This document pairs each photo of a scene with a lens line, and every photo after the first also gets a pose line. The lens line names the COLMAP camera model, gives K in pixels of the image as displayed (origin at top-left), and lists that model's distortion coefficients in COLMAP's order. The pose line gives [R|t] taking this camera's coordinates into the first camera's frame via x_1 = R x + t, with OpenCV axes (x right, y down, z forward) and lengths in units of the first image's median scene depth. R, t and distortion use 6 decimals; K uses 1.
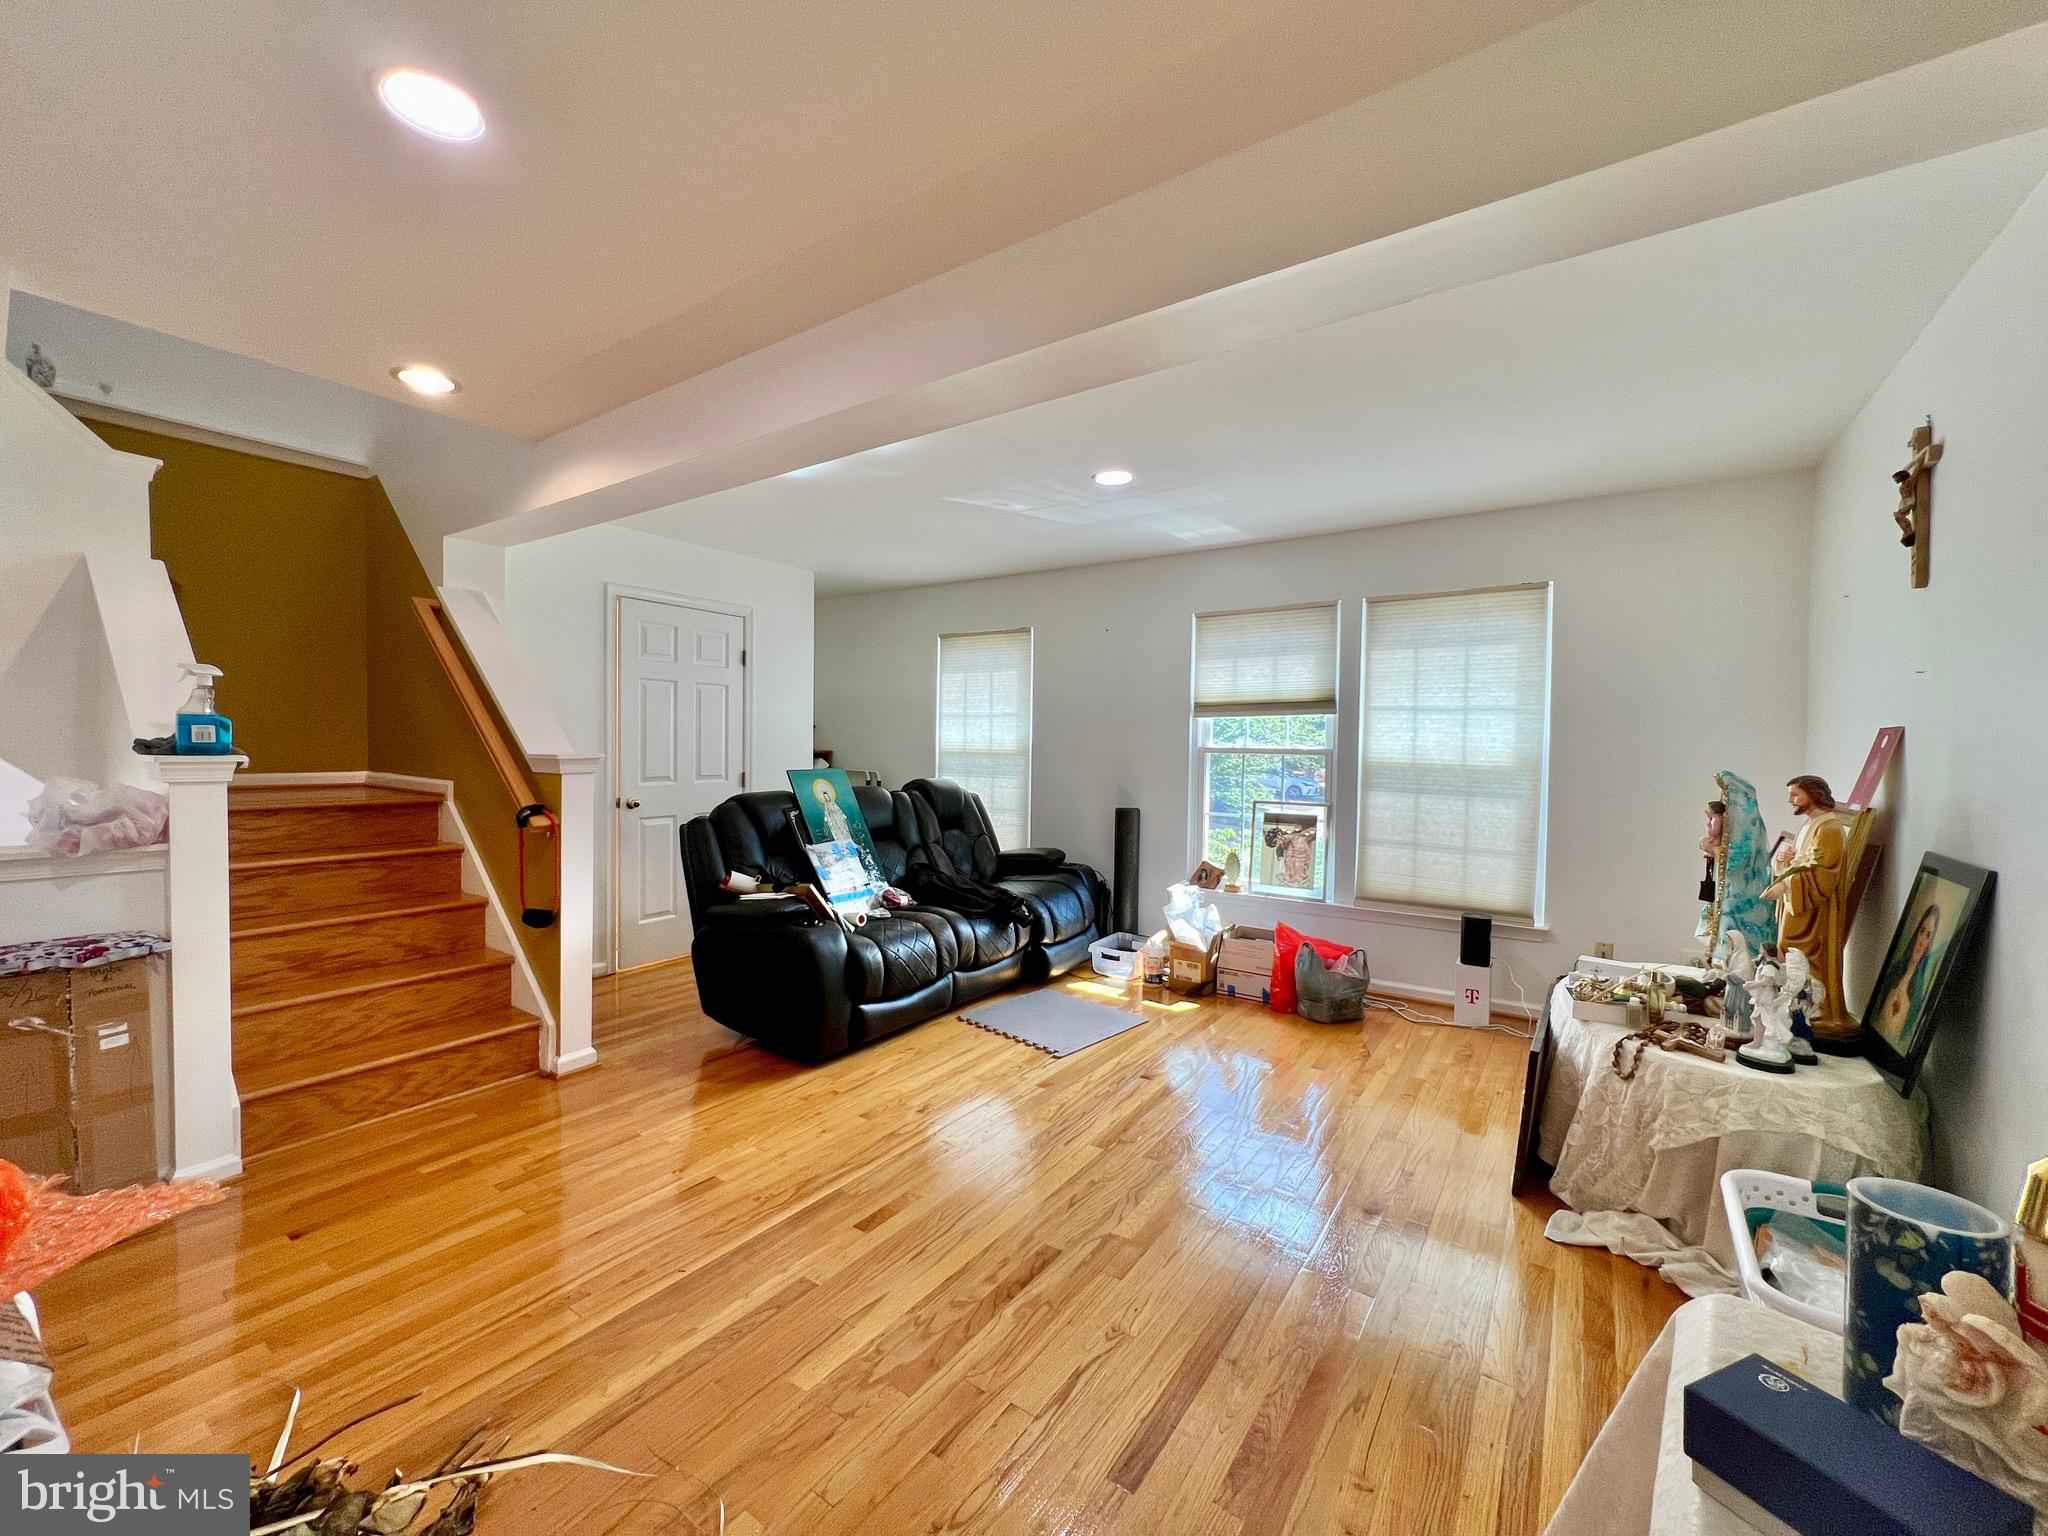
lens RADIAL K [[818.0, 0, 1013.8], [0, 818.0, 770.4], [0, 0, 1]] dist [-0.007625, -0.000281]
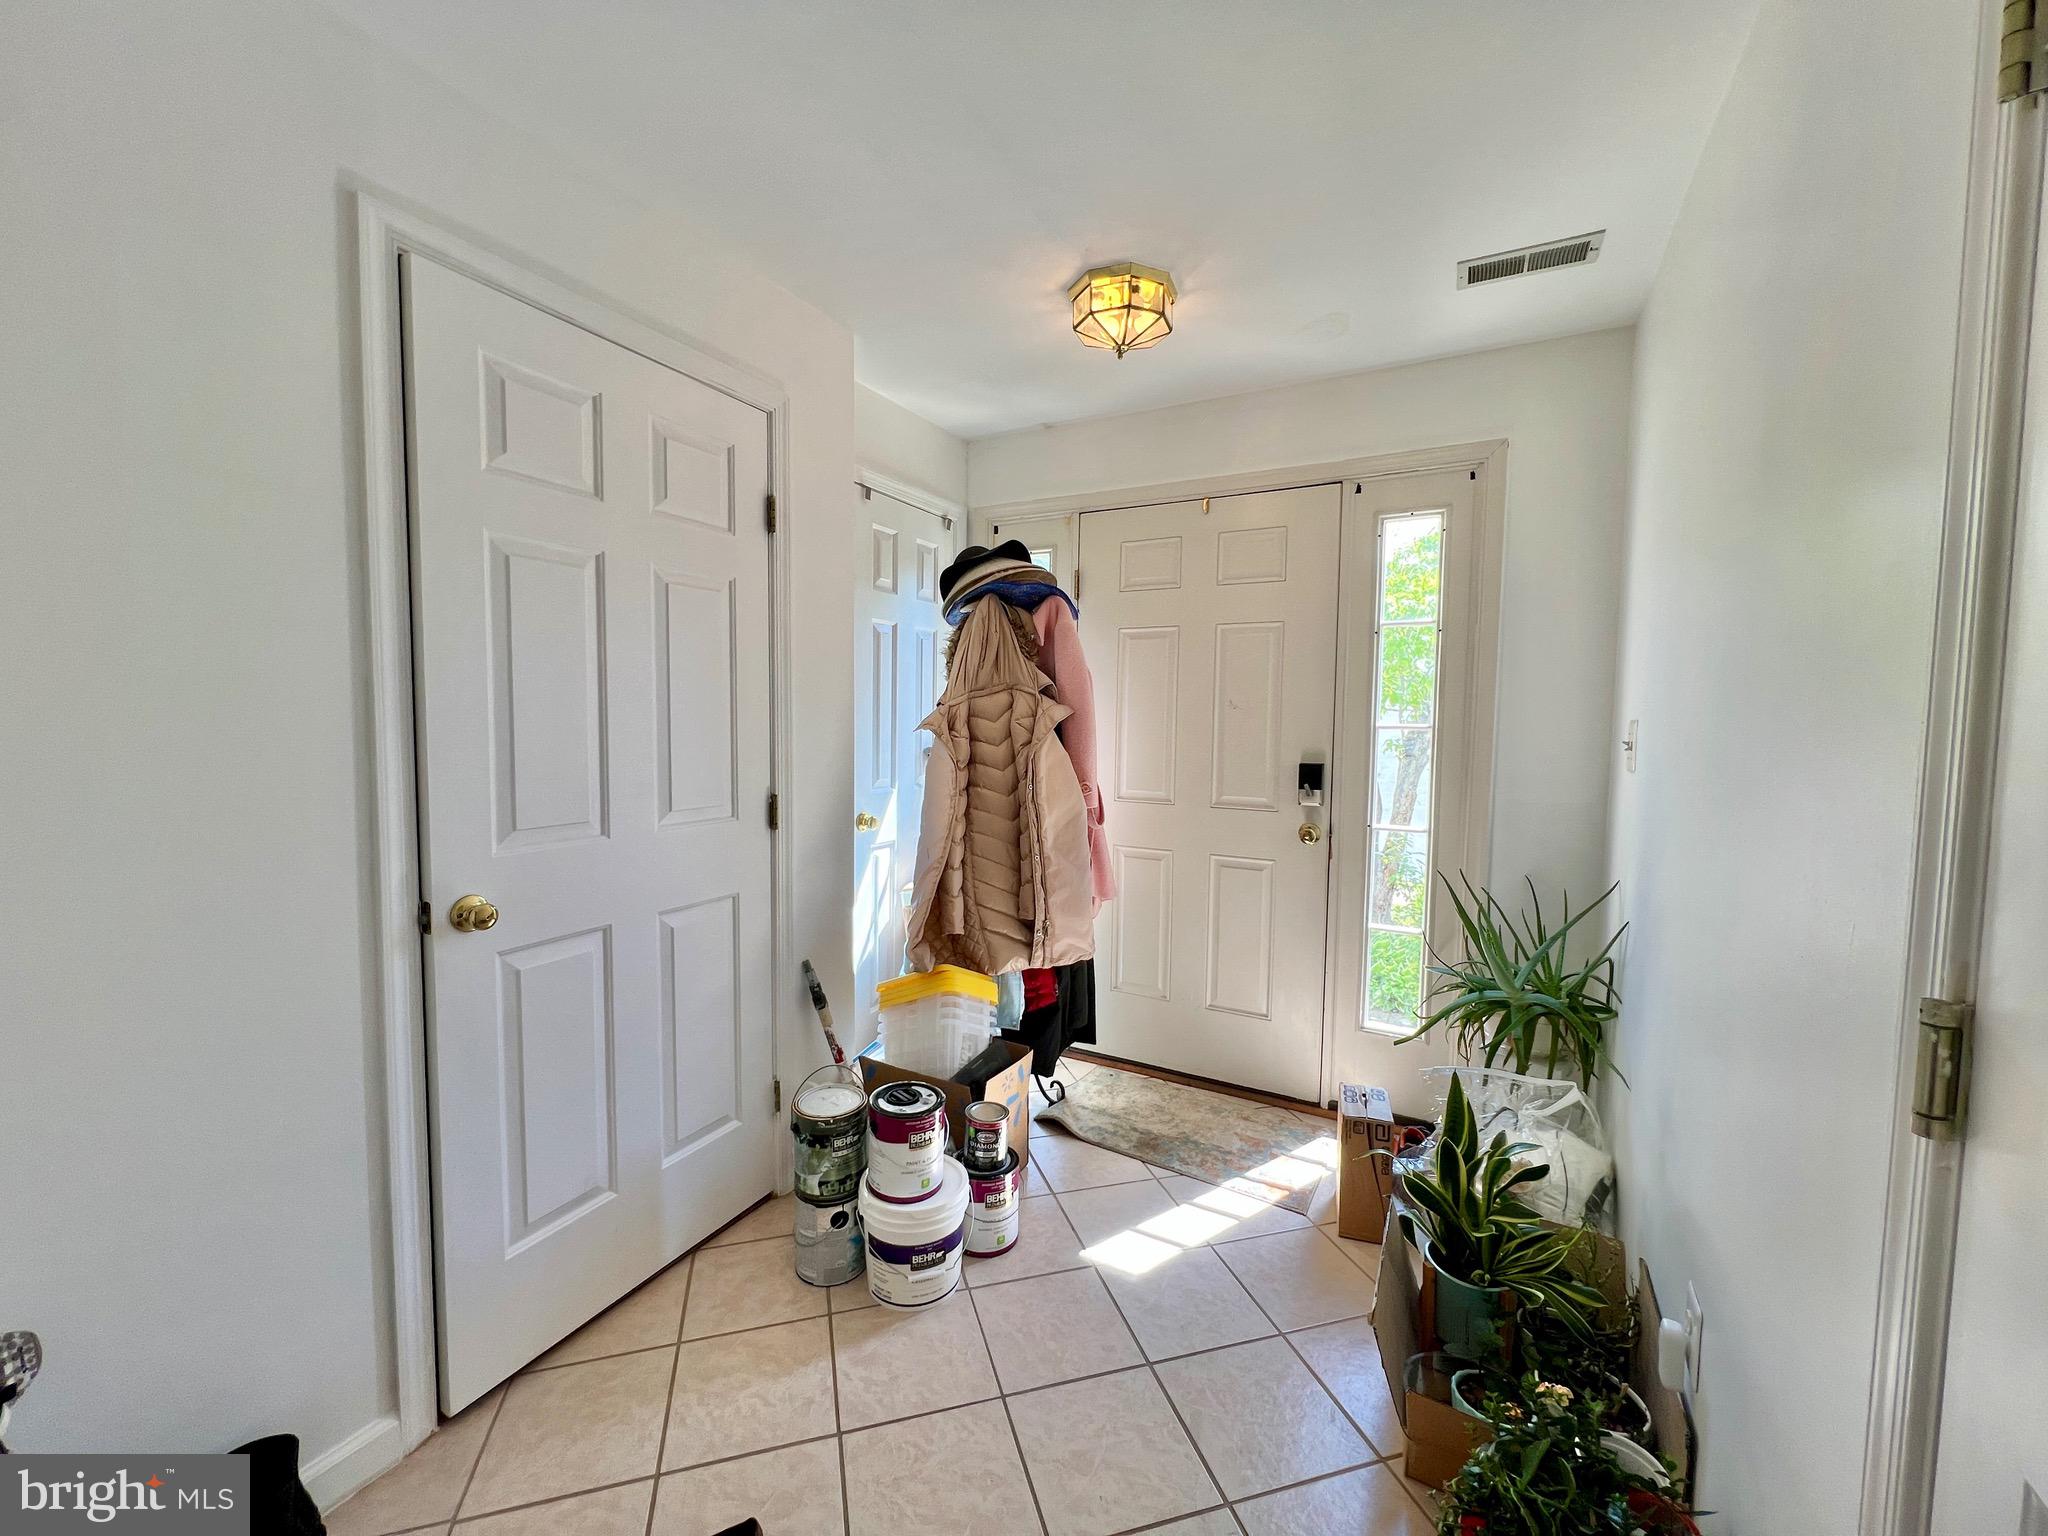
lens RADIAL K [[818.0, 0, 1009.8], [0, 818.0, 750.0], [0, 0, 1]] dist [-0.007625, -0.000281]
pose [[0.992438, -0.001672, 0.122735, -0.320822], [-0.002311, 0.999476, 0.032300, -0.045569], [-0.122725, -0.032340, 0.991914, 0.717257]]
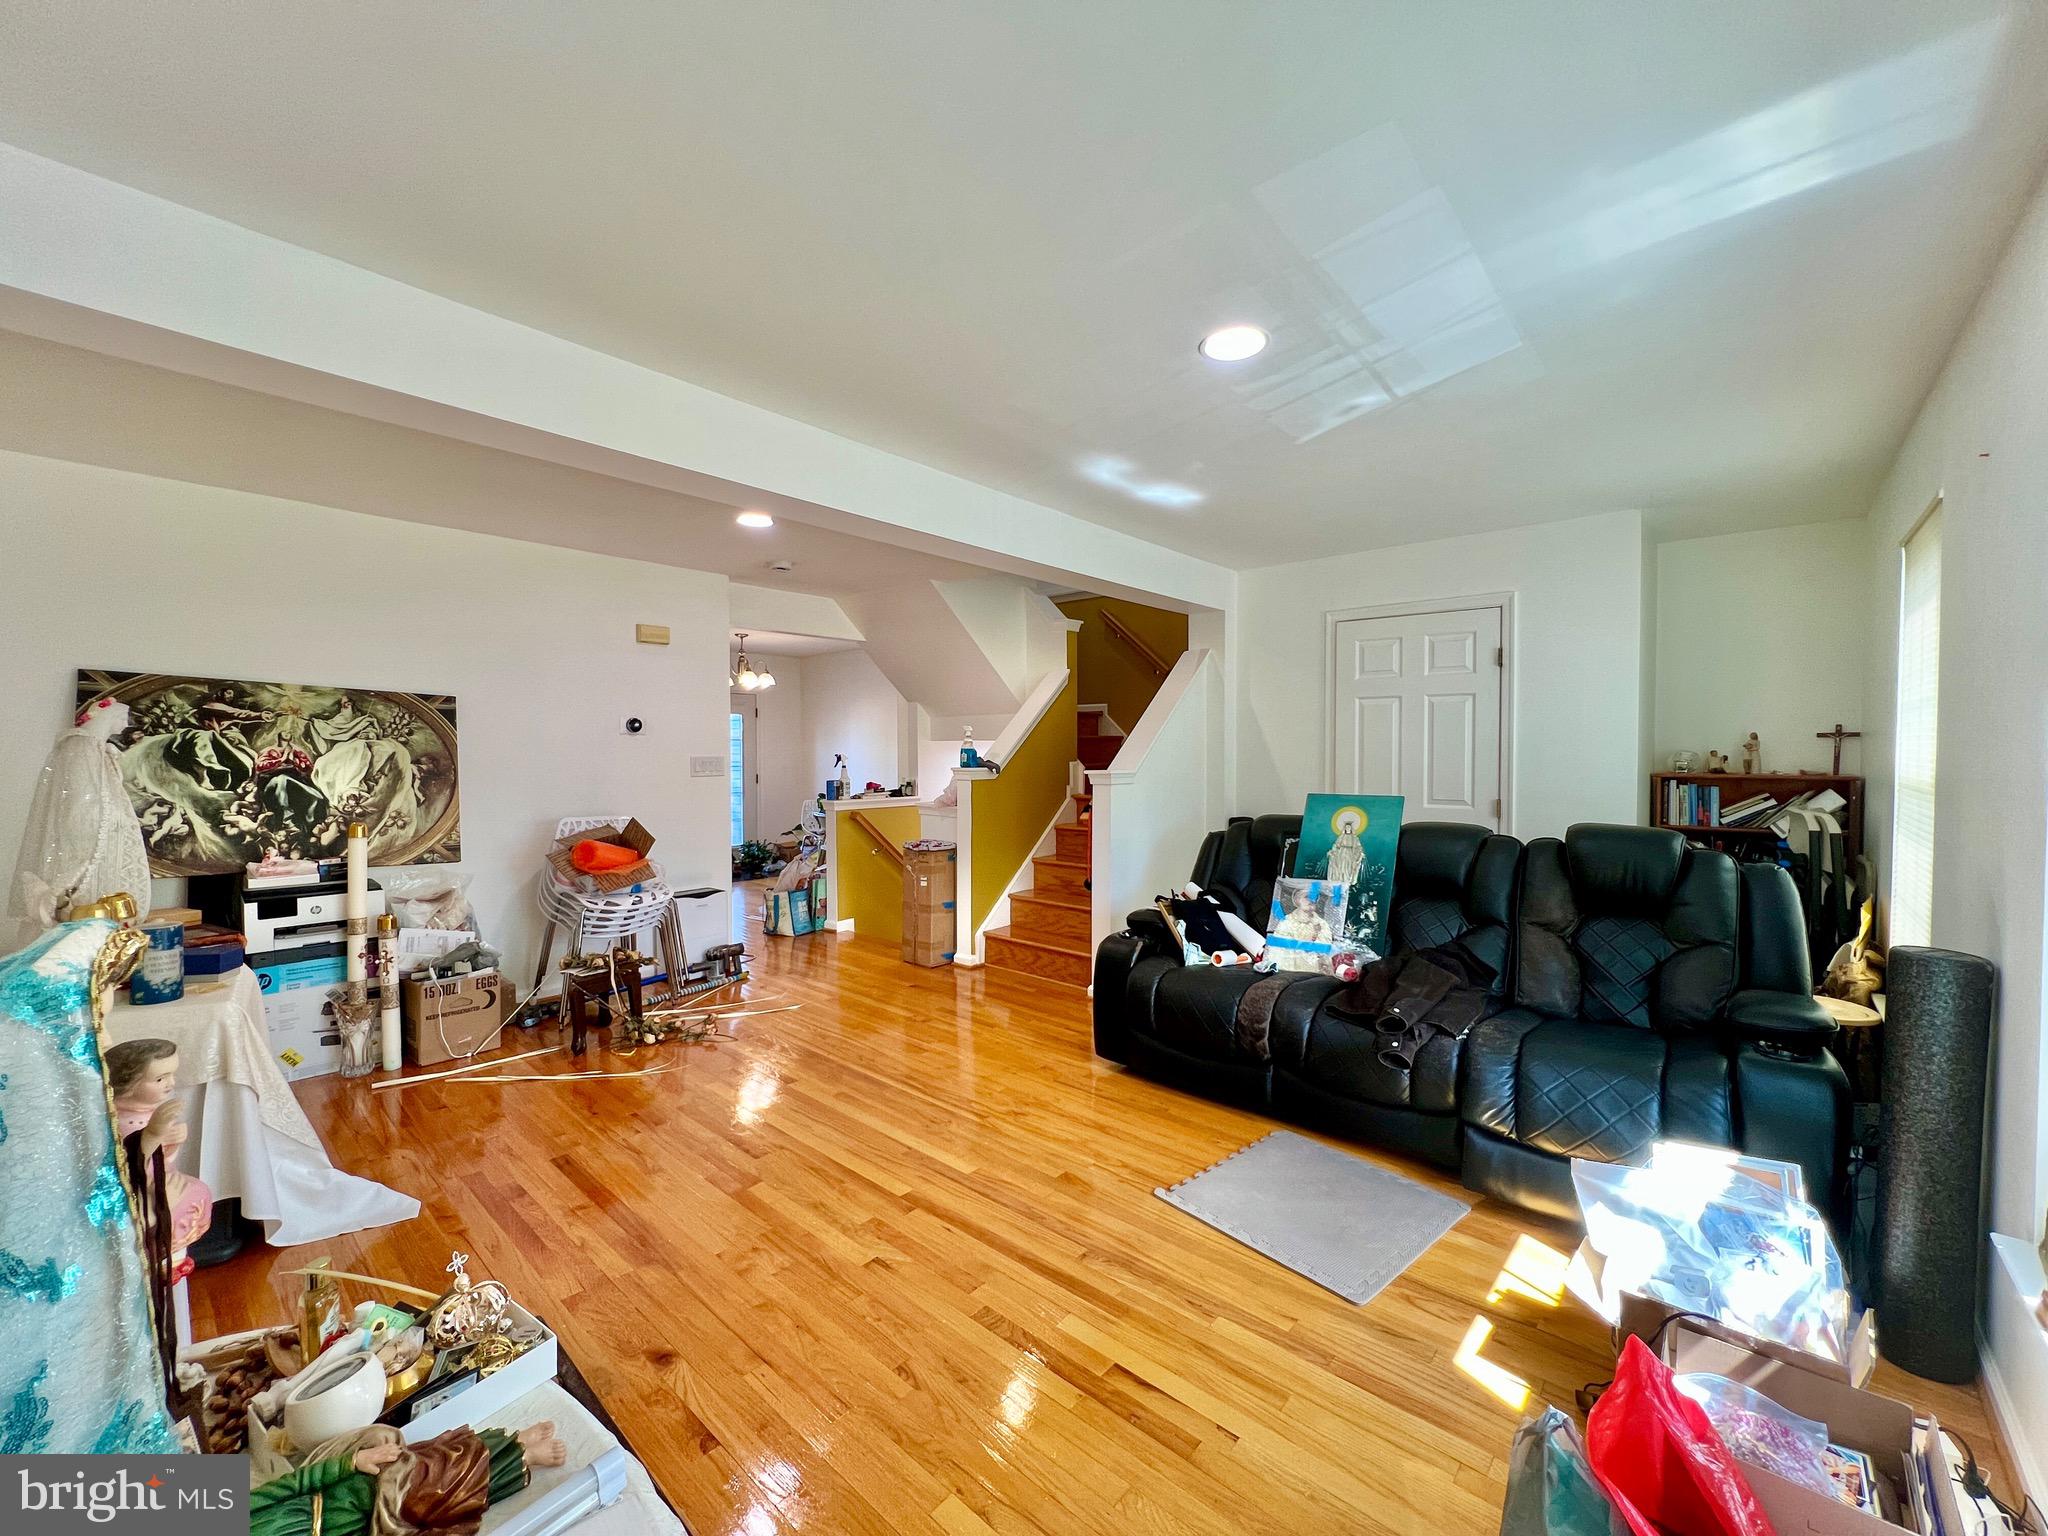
lens RADIAL K [[815.7, 0, 1017.4], [0, 815.7, 766.2], [0, 0, 1]] dist [-0.003492, -0.000309]
pose [[-0.118785, 0.008827, -0.992881, 0.639680], [-0.033652, 0.999350, 0.012910, -0.030707], [0.992350, 0.034946, -0.118411, 0.767052]]
